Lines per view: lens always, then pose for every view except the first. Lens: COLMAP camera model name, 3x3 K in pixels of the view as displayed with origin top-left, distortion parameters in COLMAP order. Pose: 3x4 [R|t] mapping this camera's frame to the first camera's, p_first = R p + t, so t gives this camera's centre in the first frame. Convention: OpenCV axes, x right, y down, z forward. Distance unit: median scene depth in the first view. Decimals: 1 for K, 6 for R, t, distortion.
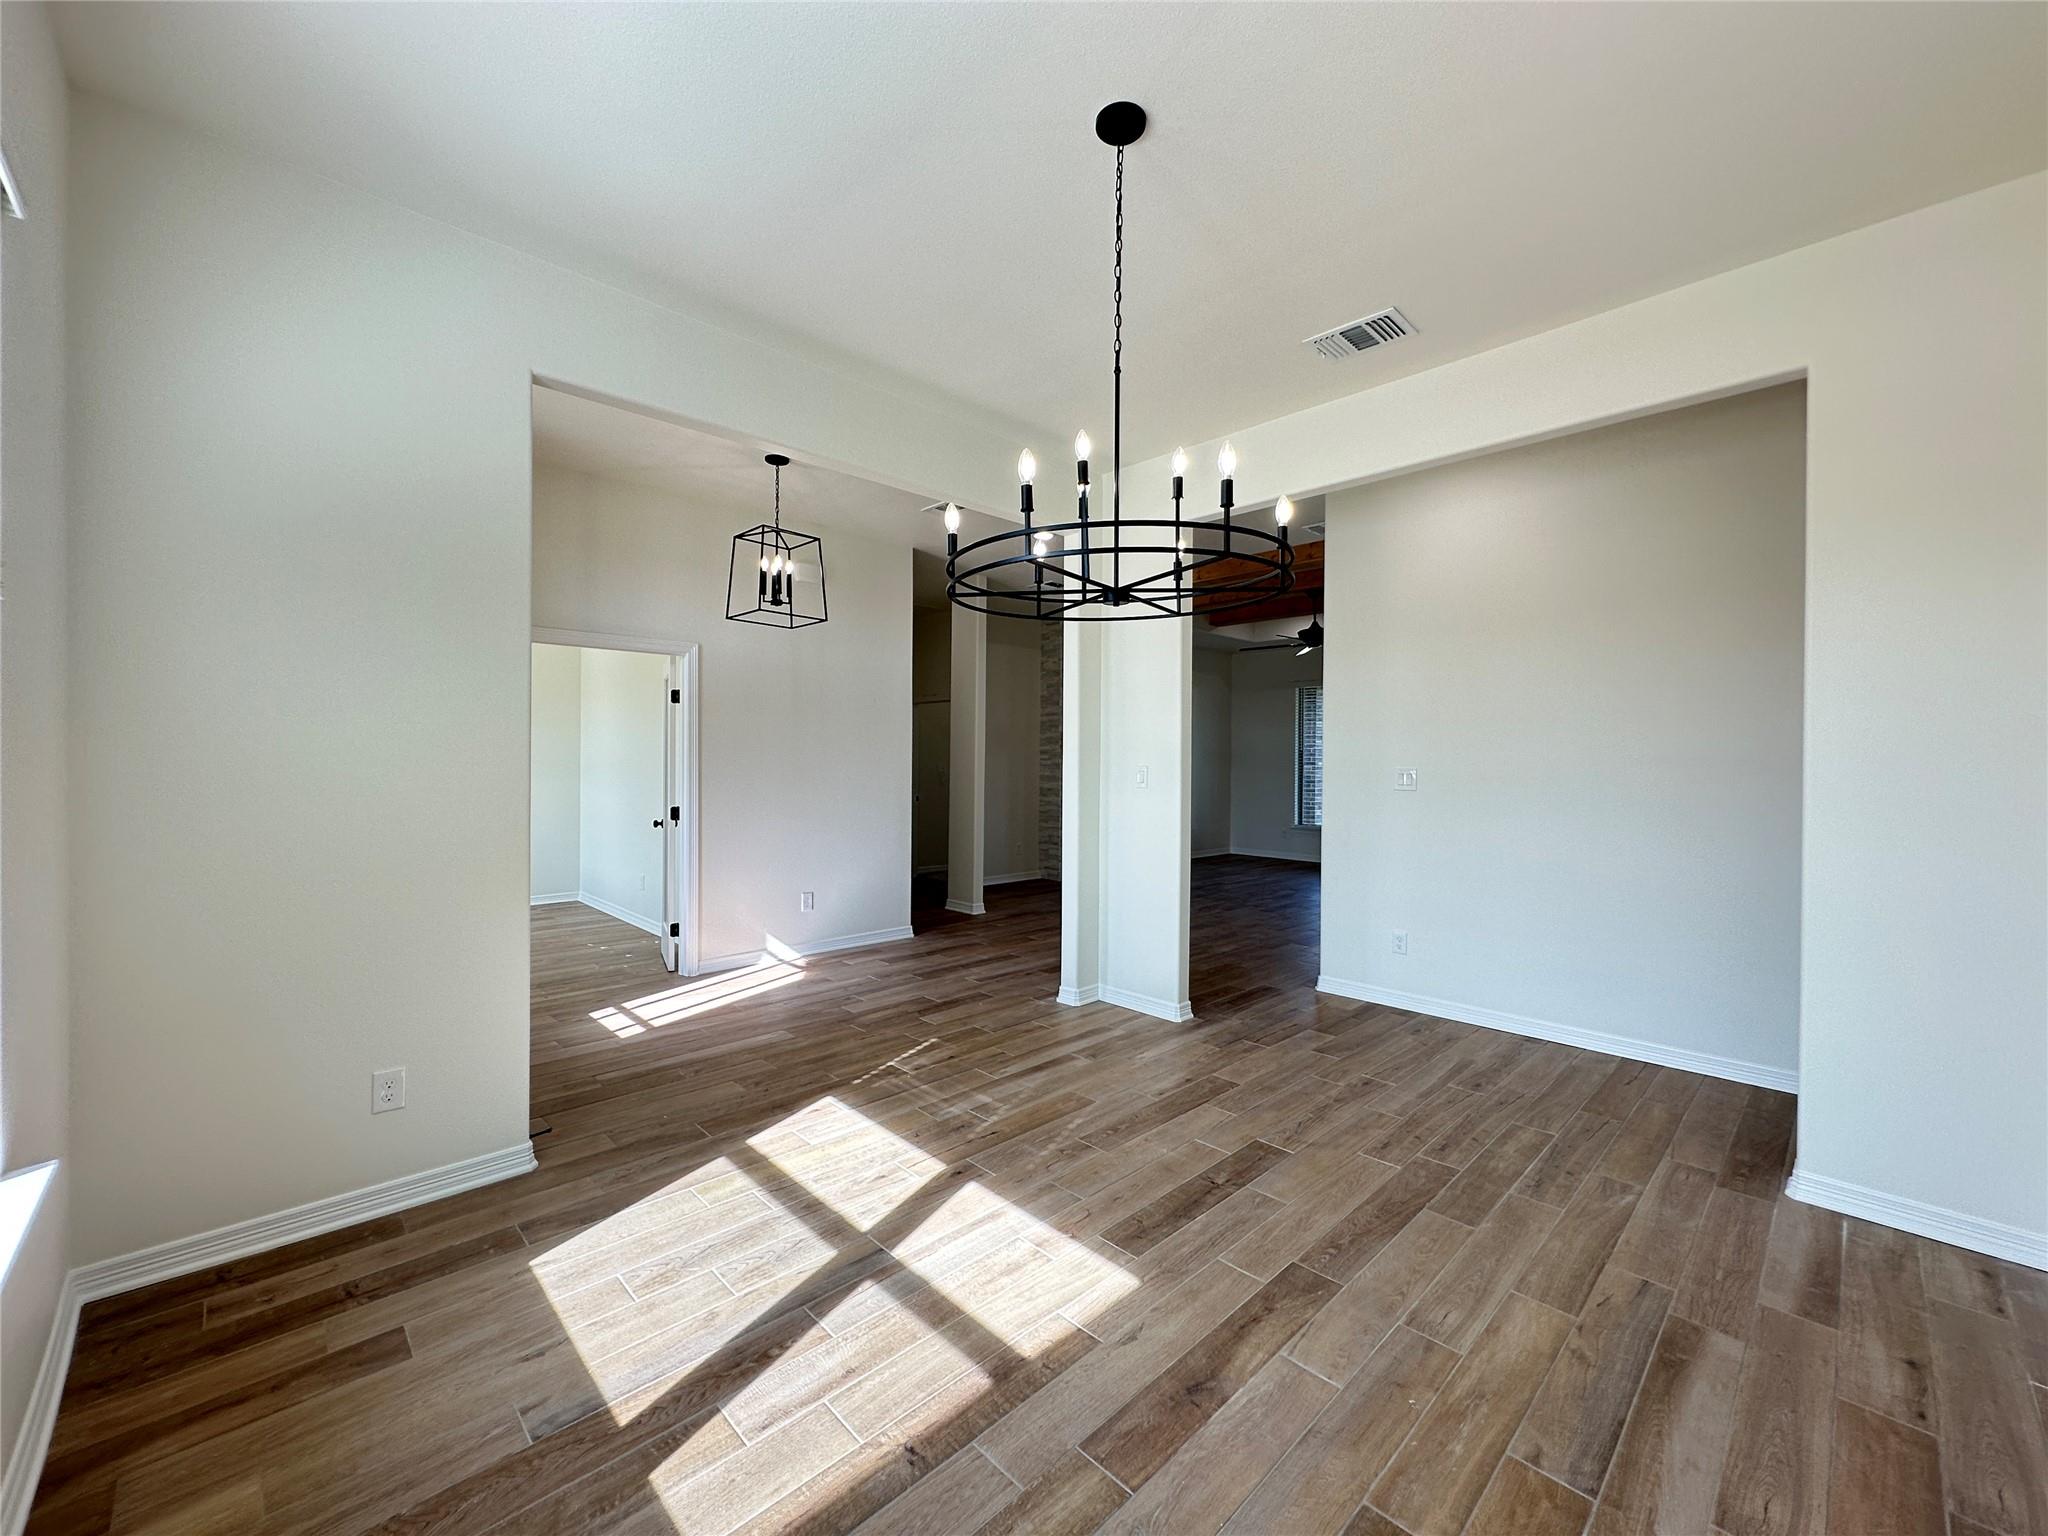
lens RADIAL K [[814.8, 0, 1027.7], [0, 814.8, 768.9], [0, 0, 1]] dist [0.000499, -0.000257]
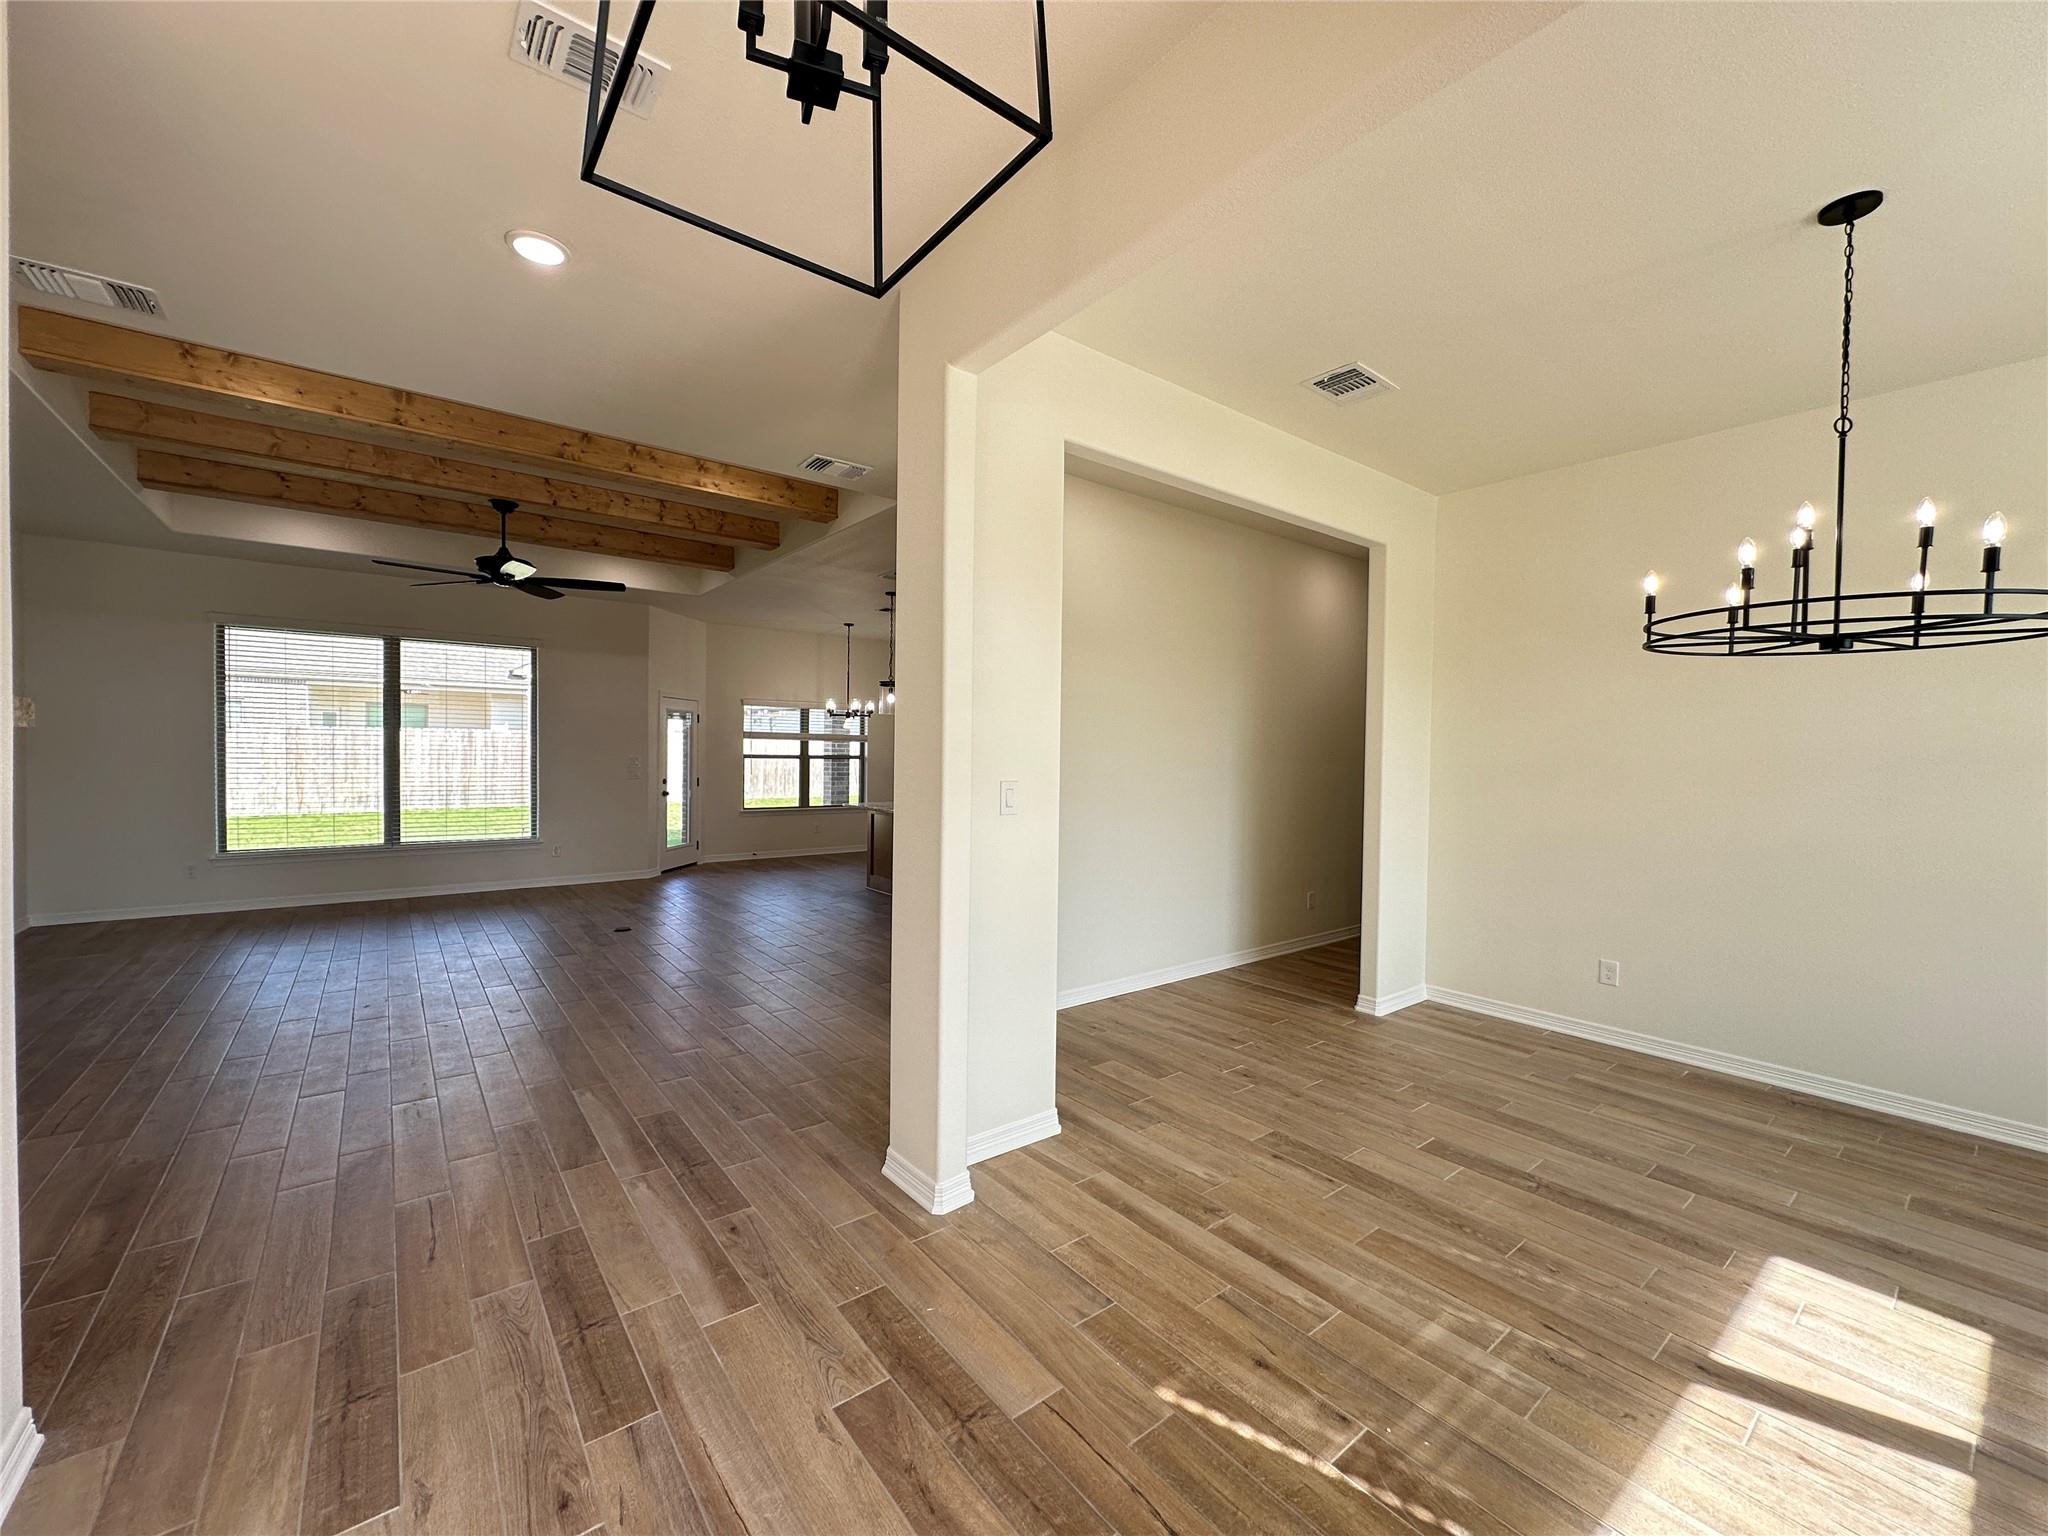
lens RADIAL K [[814.8, 0, 1021.9], [0, 814.8, 767.1], [0, 0, 1]] dist [0.000499, -0.000257]
pose [[0.105368, -0.021760, 0.994195, -0.709150], [-0.004244, 0.999742, 0.022331, -0.038289], [-0.994424, -0.006572, 0.105248, 1.276622]]
